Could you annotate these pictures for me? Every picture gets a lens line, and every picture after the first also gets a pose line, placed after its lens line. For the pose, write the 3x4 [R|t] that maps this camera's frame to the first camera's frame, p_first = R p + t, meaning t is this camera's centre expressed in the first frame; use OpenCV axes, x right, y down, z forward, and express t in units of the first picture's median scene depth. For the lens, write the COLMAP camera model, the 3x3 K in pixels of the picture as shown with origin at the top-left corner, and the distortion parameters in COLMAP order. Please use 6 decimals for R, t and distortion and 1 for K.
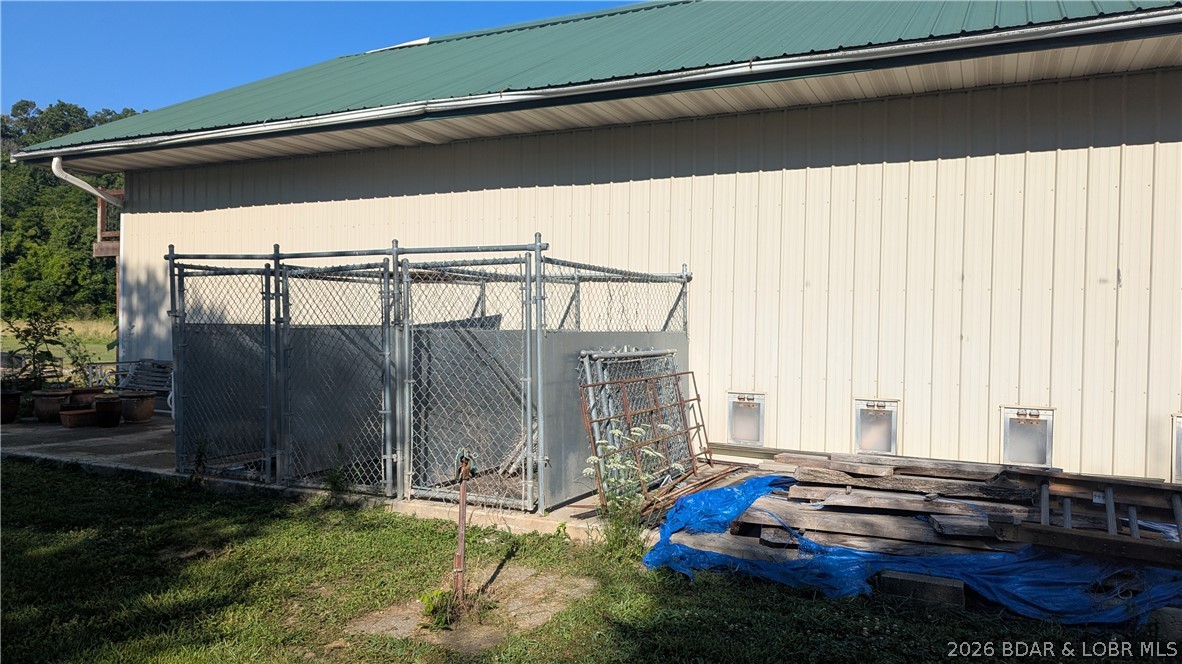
lens RADIAL K [[868.5, 0, 589.7], [0, 868.5, 331.3], [0, 0, 1]] dist [0.076318, -0.018259]
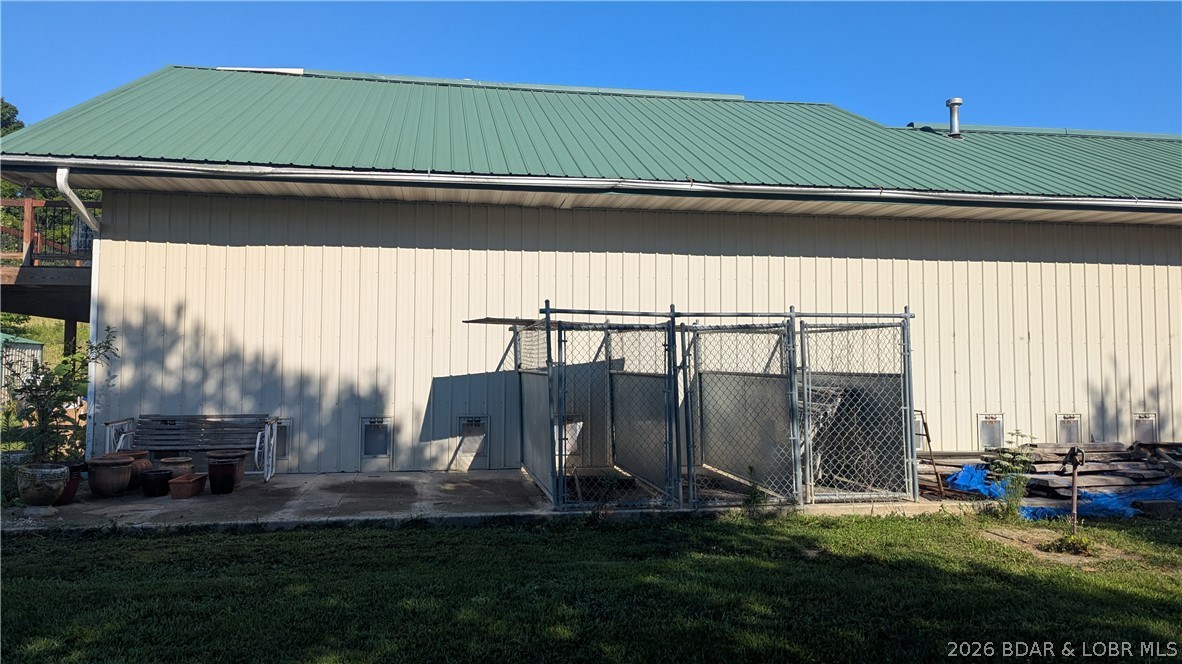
lens RADIAL K [[868.5, 0, 584.5], [0, 868.5, 323.1], [0, 0, 1]] dist [0.076318, -0.018259]
pose [[0.794744, 0.013108, 0.606803, -1.082281], [0.014706, 0.999057, -0.040843, -0.025798], [-0.606766, 0.041383, 0.793802, 0.129777]]
